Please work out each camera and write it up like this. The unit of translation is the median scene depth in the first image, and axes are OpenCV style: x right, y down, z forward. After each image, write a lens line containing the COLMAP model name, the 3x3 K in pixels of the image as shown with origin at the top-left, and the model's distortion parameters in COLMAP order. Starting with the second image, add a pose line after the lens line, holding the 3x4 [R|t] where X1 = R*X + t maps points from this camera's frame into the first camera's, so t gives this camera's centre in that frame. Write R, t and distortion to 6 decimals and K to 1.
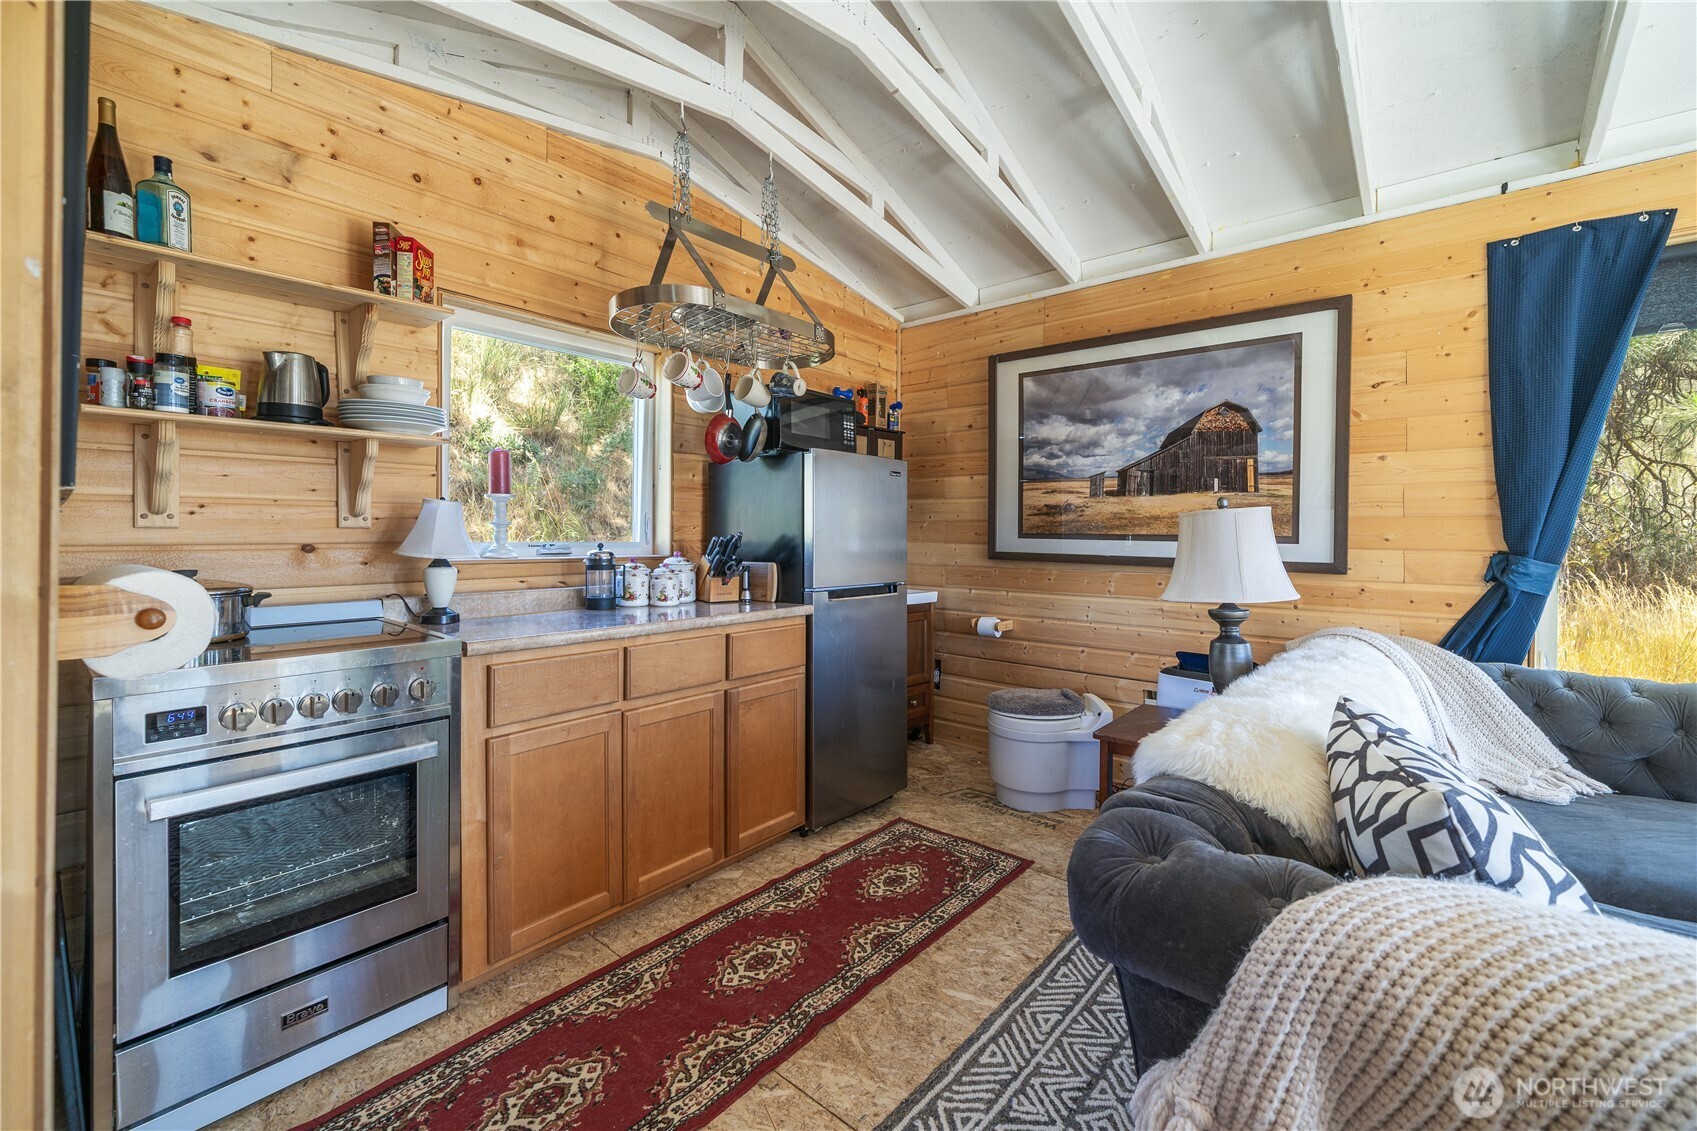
lens RADIAL K [[695.8, 0, 866.5], [0, 695.8, 536.7], [0, 0, 1]] dist [-0.001393, -0.000586]
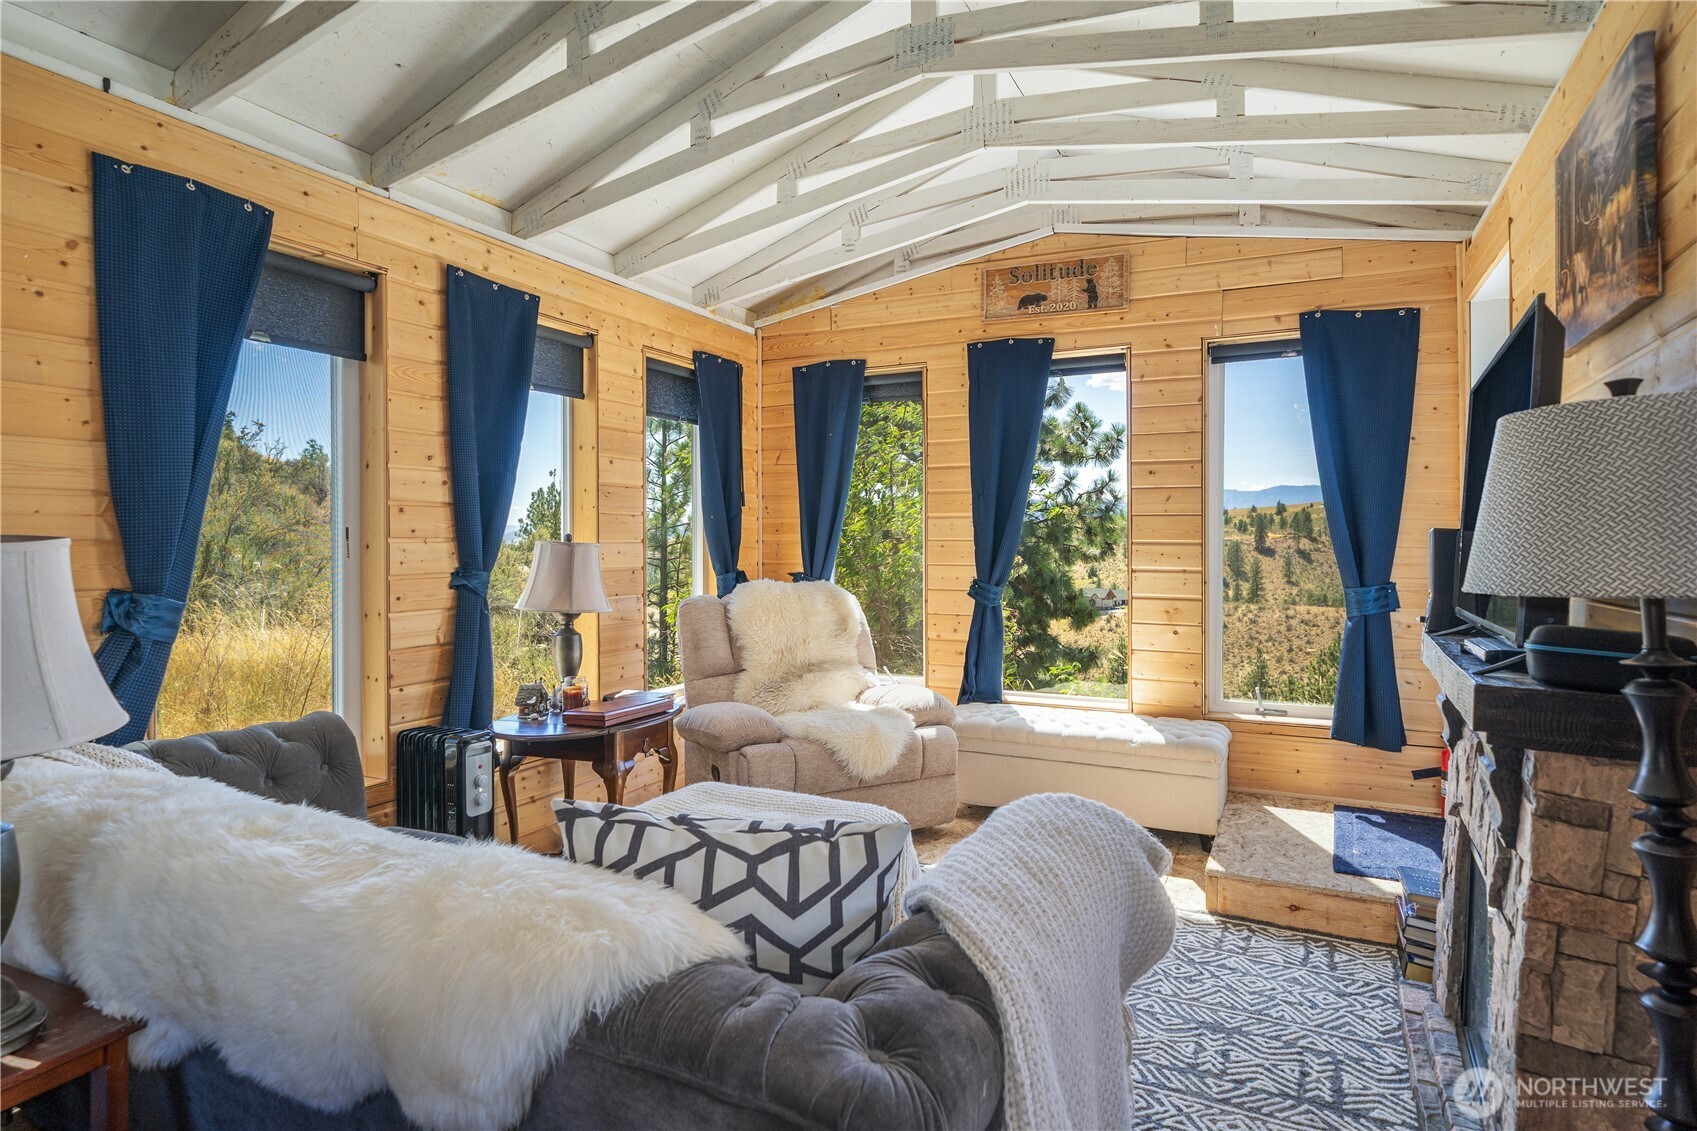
lens RADIAL K [[922.3, 0, 853.4], [0, 922.3, 542.9], [0, 0, 1]] dist [-0.001685, -0.000385]
pose [[-0.236527, -0.010257, 0.971571, -0.201021], [0.002757, 0.999933, 0.011228, -0.035444], [-0.971621, 0.005335, -0.236483, 0.480177]]
